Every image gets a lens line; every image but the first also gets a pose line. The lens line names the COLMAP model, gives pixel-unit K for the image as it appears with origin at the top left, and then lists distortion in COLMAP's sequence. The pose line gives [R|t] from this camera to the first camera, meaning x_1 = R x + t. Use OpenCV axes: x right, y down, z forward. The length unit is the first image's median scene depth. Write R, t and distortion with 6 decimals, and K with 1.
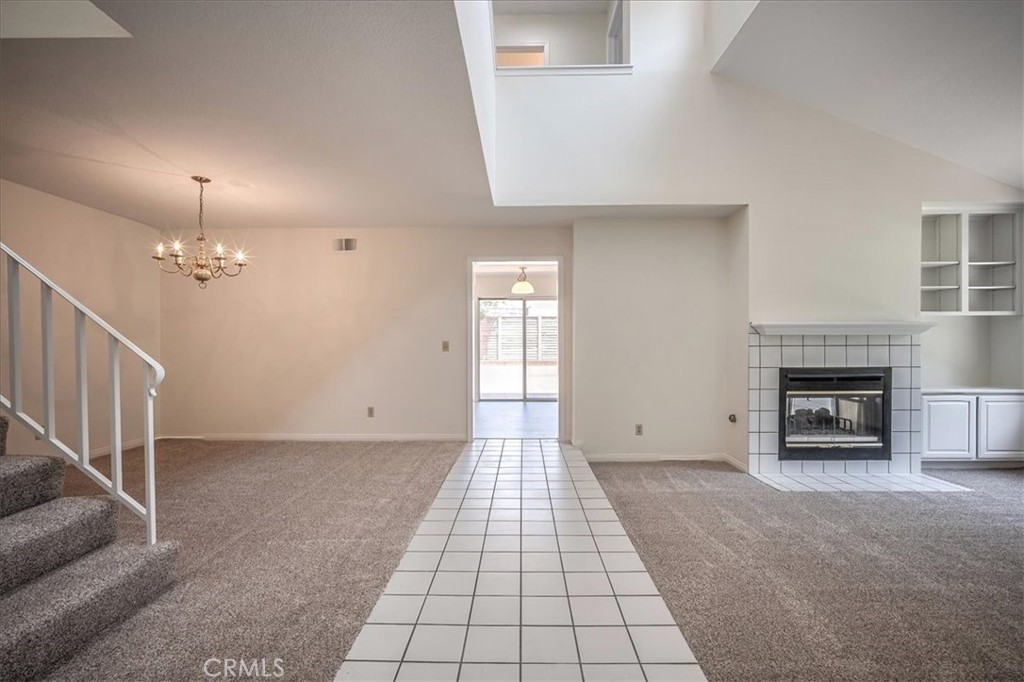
lens RADIAL K [[445.3, 0, 511.6], [0, 445.3, 347.1], [0, 0, 1]] dist [-0.007953, 0.001819]
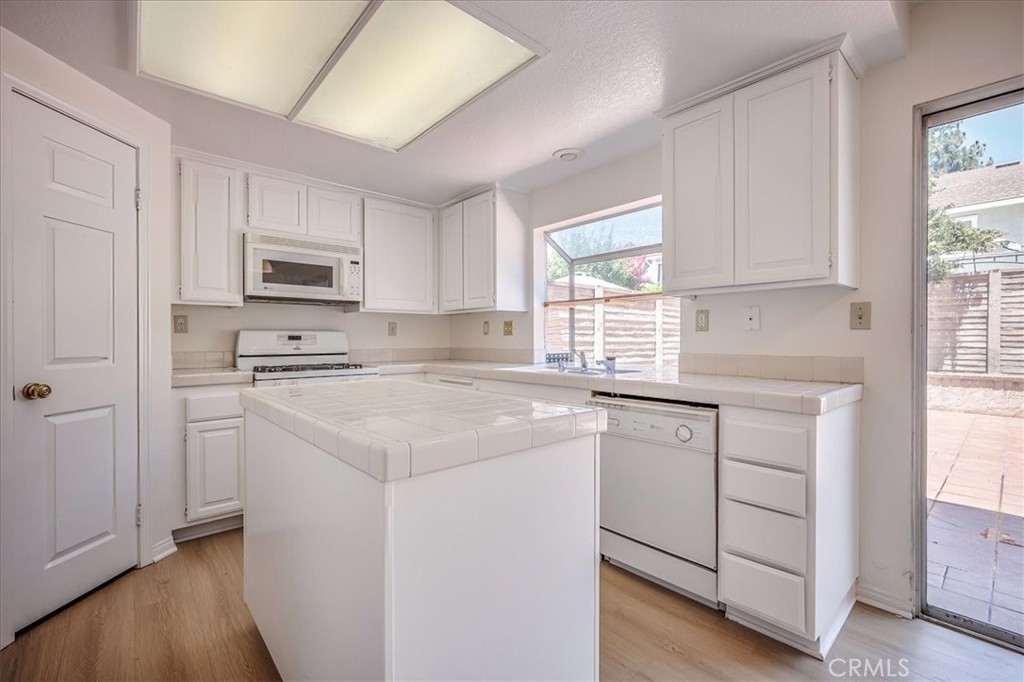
lens RADIAL K [[445.3, 0, 508.7], [0, 445.3, 343.2], [0, 0, 1]] dist [-0.007953, 0.001819]
pose [[0.669425, 0.011084, -0.742797, -0.029539], [-0.003389, 0.999924, 0.011867, -0.004799], [0.742872, -0.005427, 0.669412, 0.464392]]
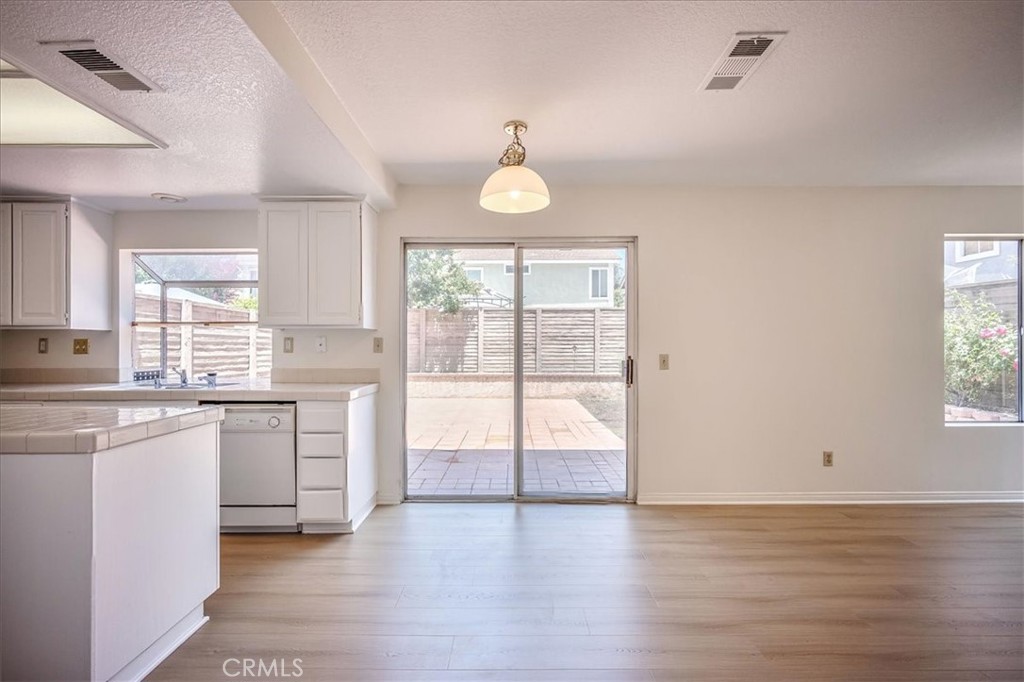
lens RADIAL K [[445.3, 0, 513.1], [0, 445.3, 344.8], [0, 0, 1]] dist [-0.007953, 0.001819]
pose [[0.999745, 0.004409, 0.022165, 0.009777], [-0.004231, 0.999959, -0.008047, -0.010332], [-0.022200, 0.007951, 0.999722, 0.390067]]
